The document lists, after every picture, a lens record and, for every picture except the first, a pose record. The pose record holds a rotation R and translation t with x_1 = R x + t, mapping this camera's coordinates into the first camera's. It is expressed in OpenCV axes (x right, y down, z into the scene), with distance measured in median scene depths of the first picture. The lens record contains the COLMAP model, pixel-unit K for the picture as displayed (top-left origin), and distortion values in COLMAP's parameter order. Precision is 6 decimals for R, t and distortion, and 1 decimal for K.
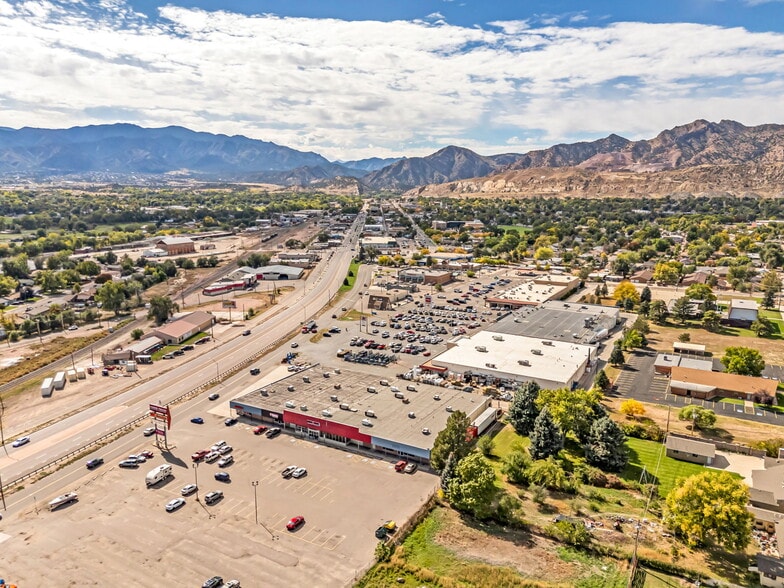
lens RADIAL K [[575.5, 0, 392.0], [0, 575.5, 294.0], [0, 0, 1]] dist [0.074589, -0.073235]
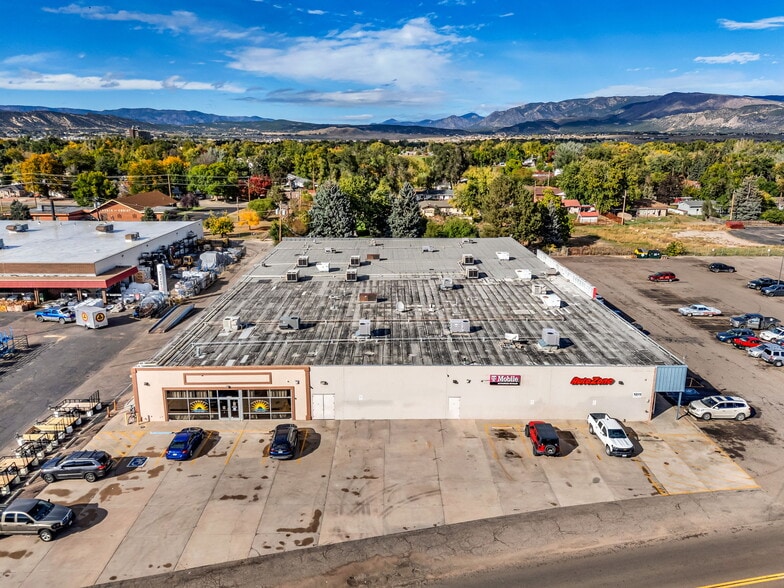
lens RADIAL K [[576.3, 0, 392.0], [0, 576.3, 294.0], [0, 0, 1]] dist [0.048973, -0.004561]
pose [[-0.506531, -0.218436, 0.834094, -0.134722], [0.154052, 0.928884, 0.336813, 0.013682], [-0.848348, 0.299100, -0.436858, 0.385179]]
